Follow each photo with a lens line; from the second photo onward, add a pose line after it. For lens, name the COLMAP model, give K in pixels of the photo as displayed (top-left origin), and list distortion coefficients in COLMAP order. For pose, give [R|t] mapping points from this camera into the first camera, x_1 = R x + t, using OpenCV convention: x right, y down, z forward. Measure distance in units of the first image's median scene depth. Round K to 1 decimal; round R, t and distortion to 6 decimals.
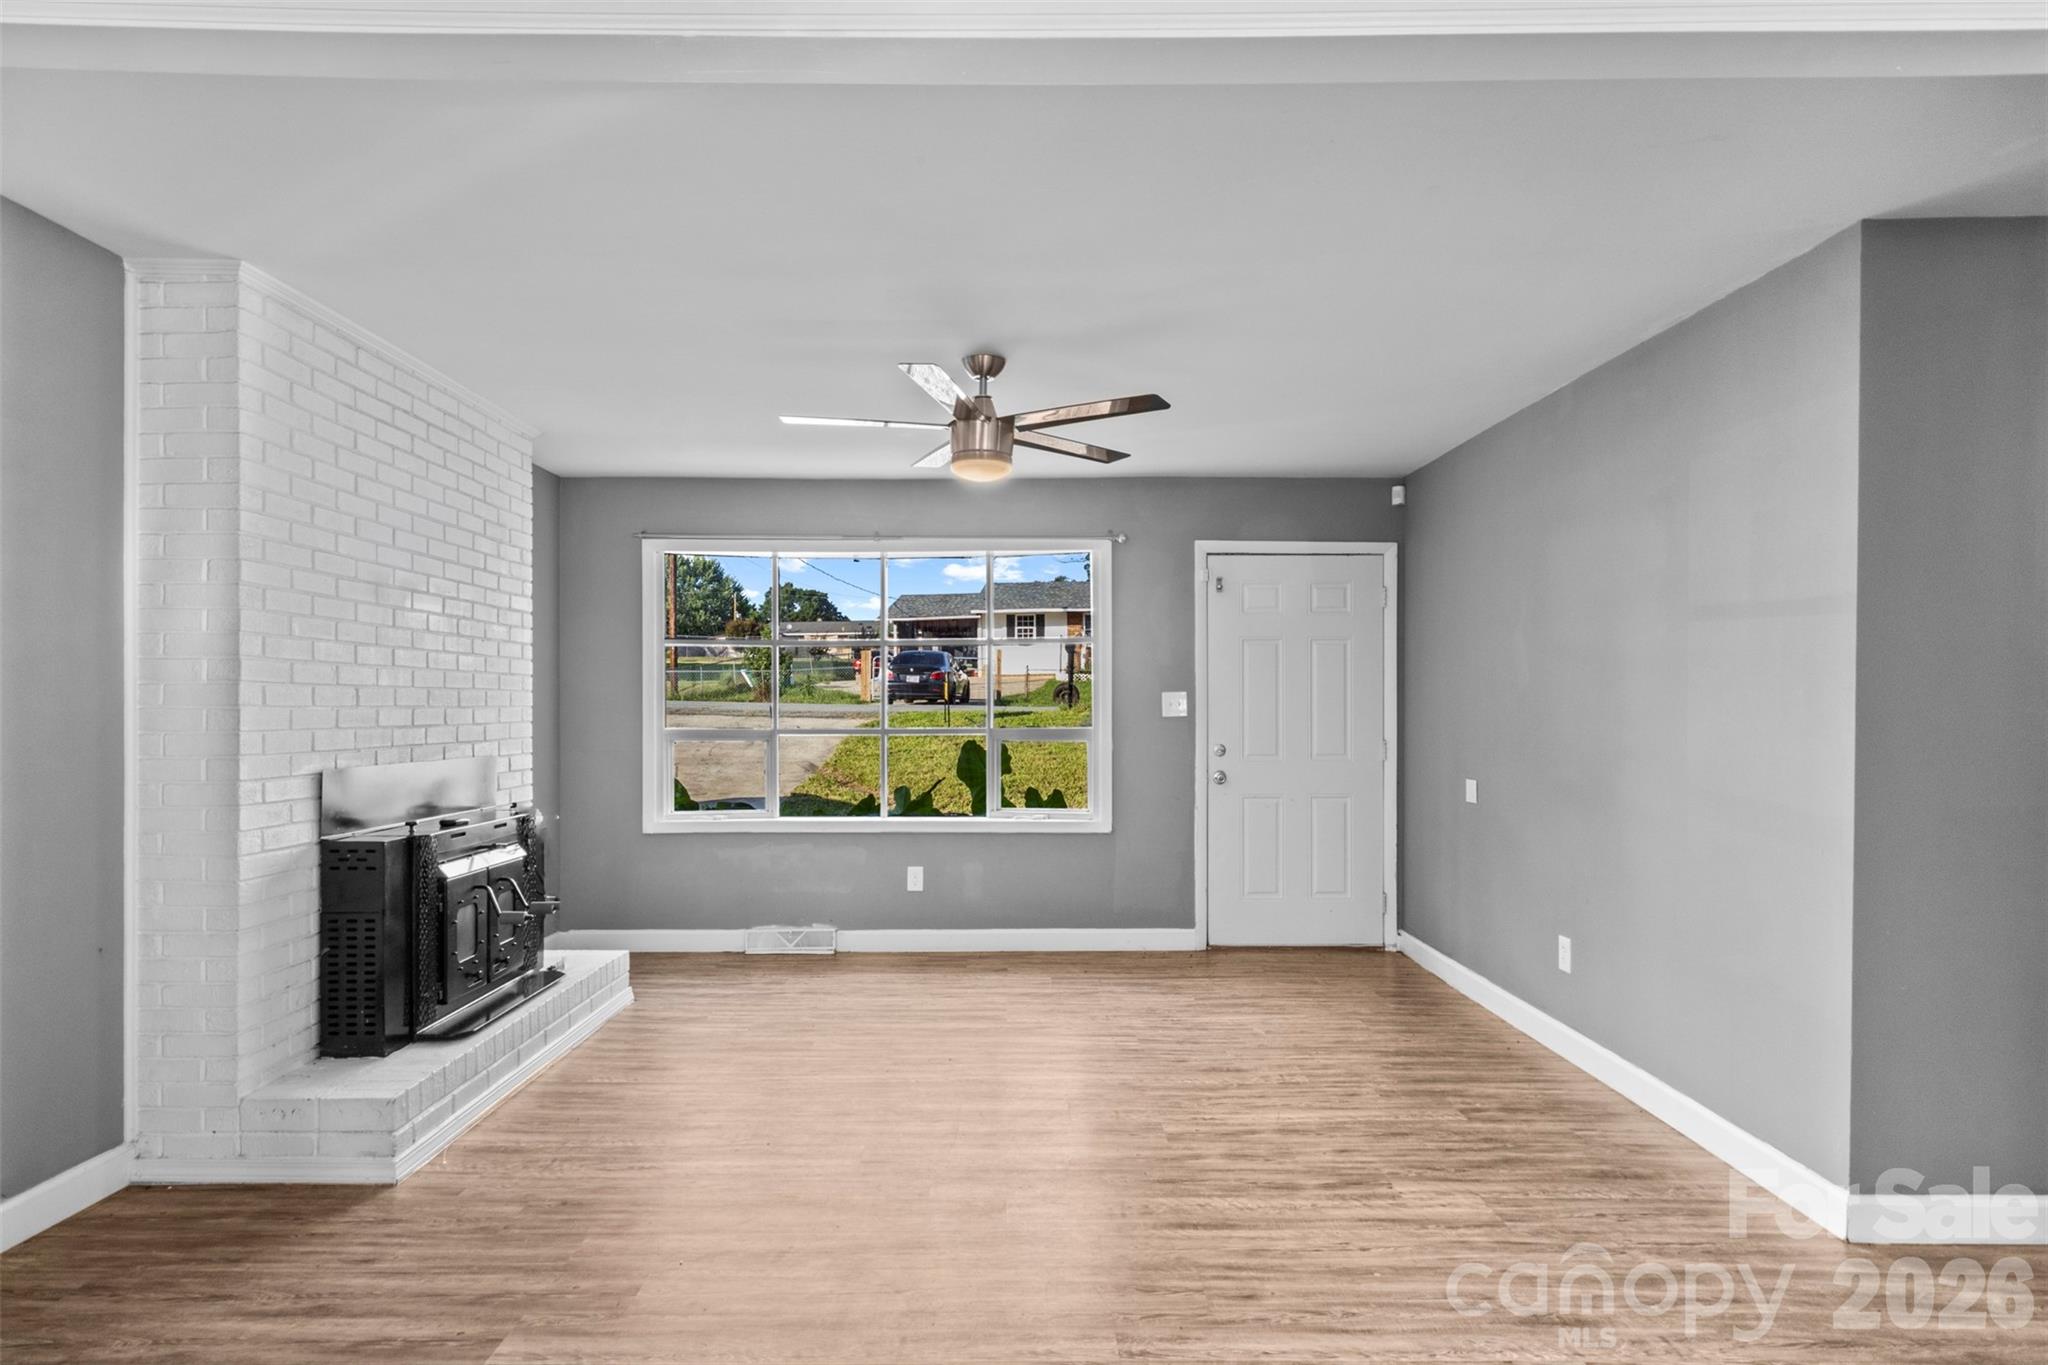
lens RADIAL K [[1072.5, 0, 1016.0], [0, 1072.5, 702.1], [0, 0, 1]] dist [-0.001705, 0.000094]
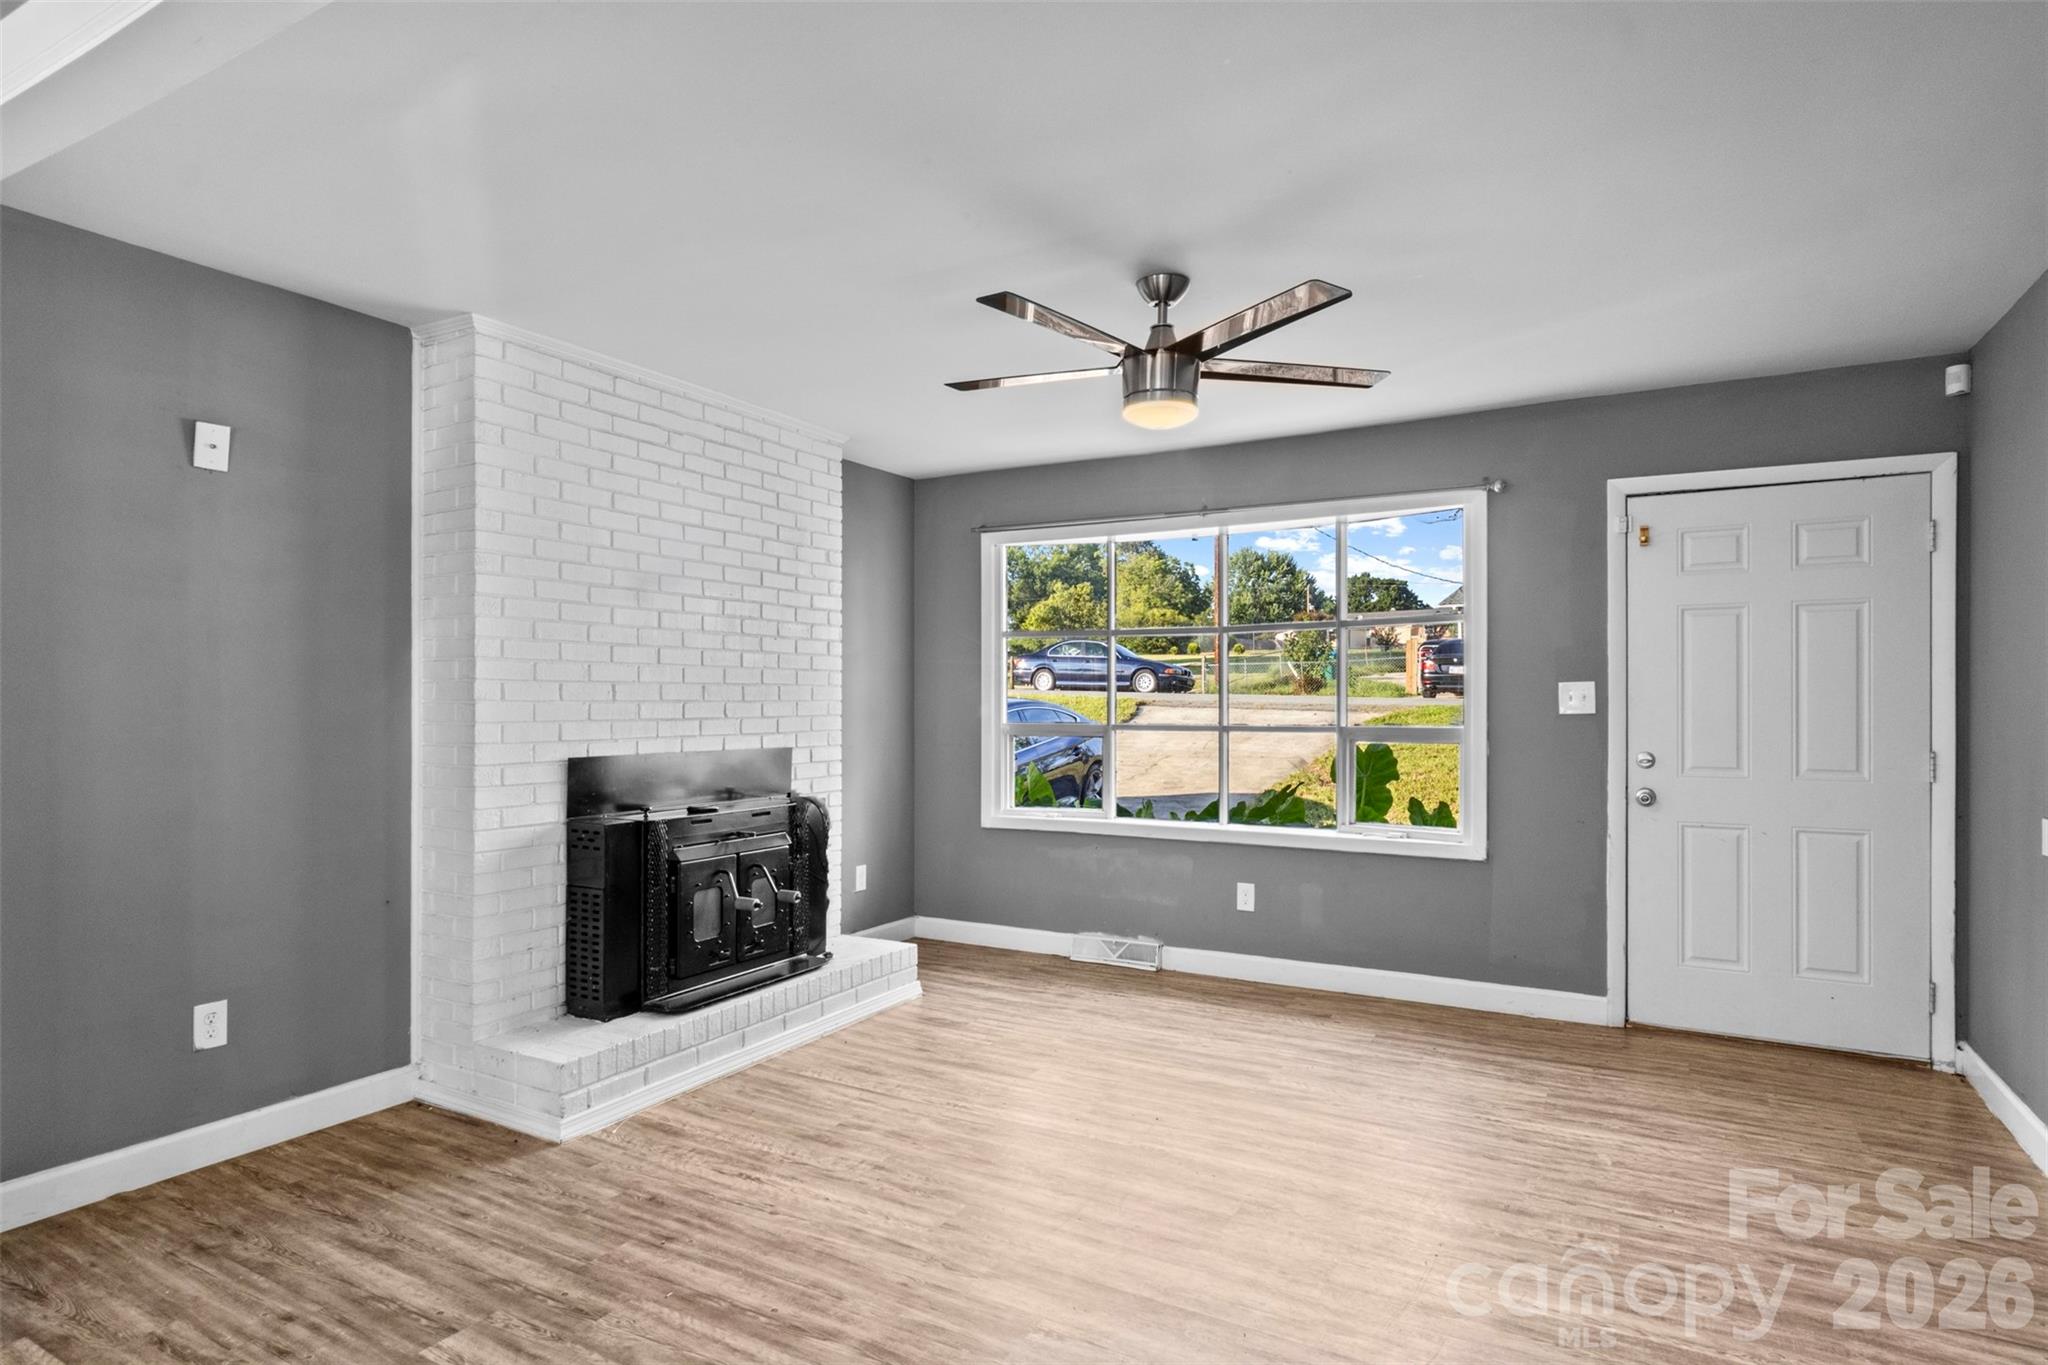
lens RADIAL K [[1072.5, 0, 1030.0], [0, 1072.5, 698.2], [0, 0, 1]] dist [-0.001705, 0.000094]
pose [[0.870416, -0.000454, -0.492316, 0.231670], [0.002039, 0.999994, 0.002681, -0.000696], [0.492312, -0.003337, 0.870412, 0.187017]]
